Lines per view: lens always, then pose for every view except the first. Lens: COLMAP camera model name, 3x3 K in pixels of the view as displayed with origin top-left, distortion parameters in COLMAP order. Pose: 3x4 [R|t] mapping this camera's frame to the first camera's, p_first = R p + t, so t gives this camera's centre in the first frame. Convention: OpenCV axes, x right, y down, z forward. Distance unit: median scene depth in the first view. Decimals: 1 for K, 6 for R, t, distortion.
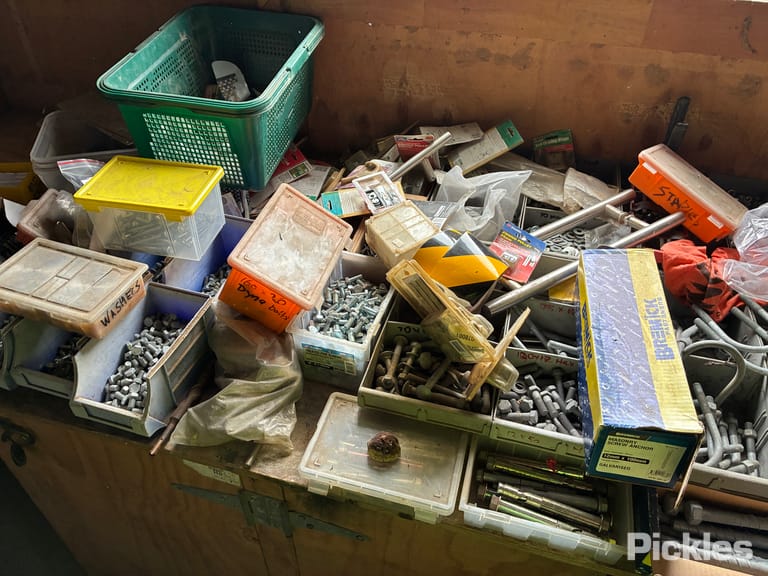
lens RADIAL K [[571.3, 0, 385.2], [0, 571.3, 269.0], [0, 0, 1]] dist [0.045135, -0.077454]
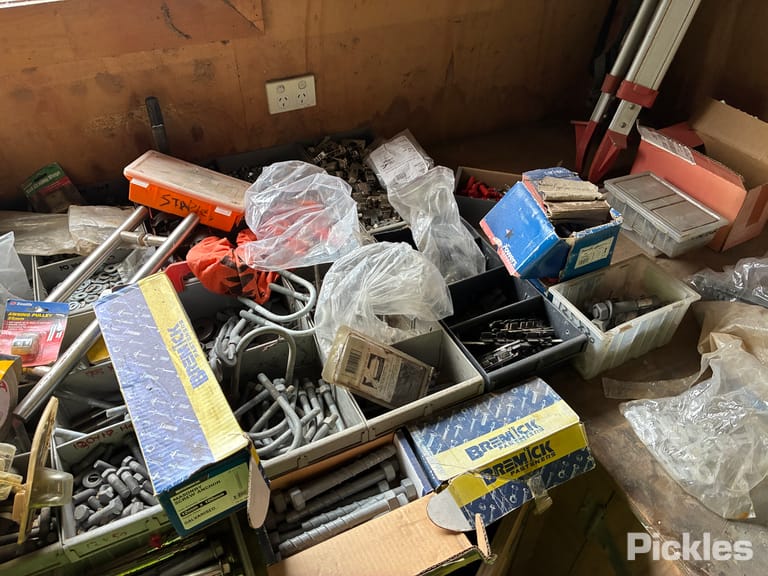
lens RADIAL K [[571.3, 0, 385.2], [0, 571.3, 269.0], [0, 0, 1]] dist [0.045135, -0.077454]
pose [[0.749961, -0.427897, 0.504442, 0.238428], [0.413563, 0.898482, 0.147294, -0.022304], [-0.516259, 0.098154, 0.850789, 0.006297]]
